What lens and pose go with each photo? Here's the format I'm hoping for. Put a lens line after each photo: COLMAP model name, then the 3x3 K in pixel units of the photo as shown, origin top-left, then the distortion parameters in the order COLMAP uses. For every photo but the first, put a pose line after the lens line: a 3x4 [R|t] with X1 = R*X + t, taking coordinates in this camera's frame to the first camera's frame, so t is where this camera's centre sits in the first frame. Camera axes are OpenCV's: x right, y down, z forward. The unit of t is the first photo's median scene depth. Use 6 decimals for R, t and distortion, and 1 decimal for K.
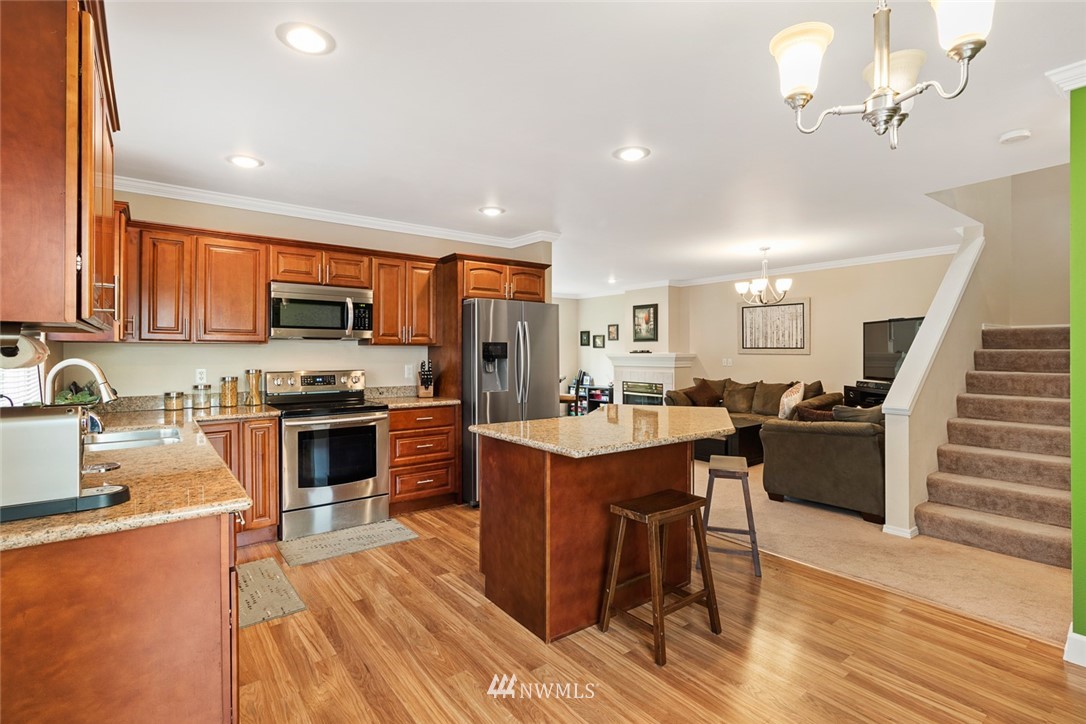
lens RADIAL K [[527.6, 0, 560.9], [0, 527.6, 363.1], [0, 0, 1]] dist [-0.000313, 0.000115]
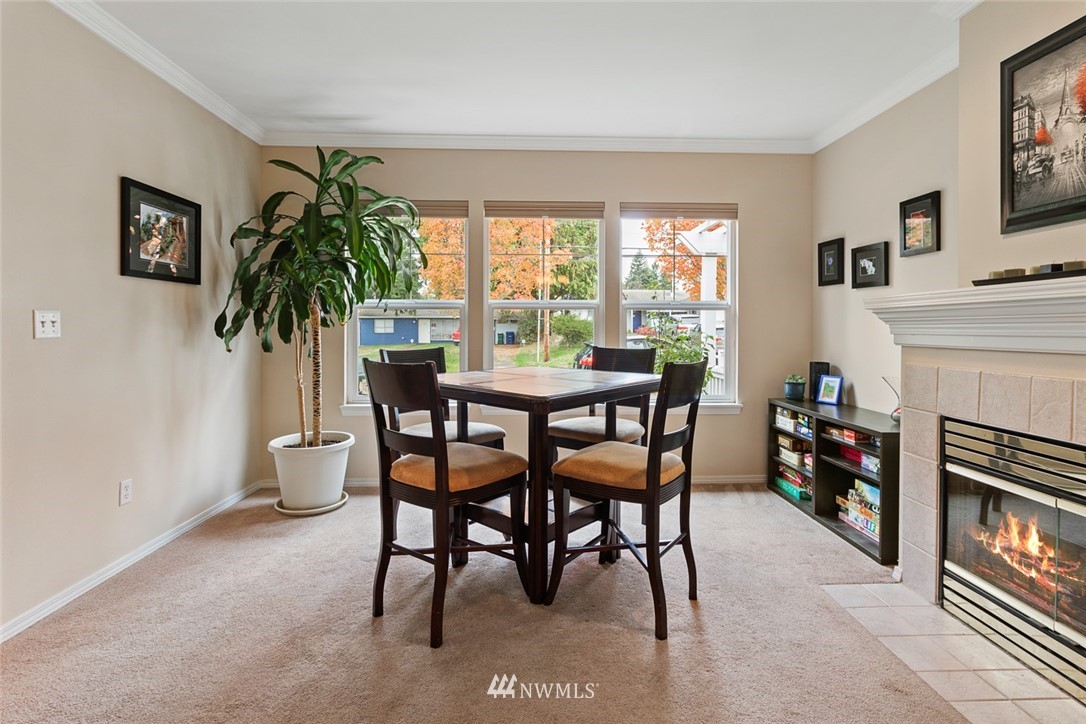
lens RADIAL K [[532.1, 0, 545.0], [0, 532.1, 340.3], [0, 0, 1]] dist [0.001132, 0.000791]
pose [[0.802307, 0.010189, -0.596825, 0.121766], [-0.007835, 0.999948, 0.006540, 0.001934], [0.596860, -0.000571, 0.802345, 0.741476]]
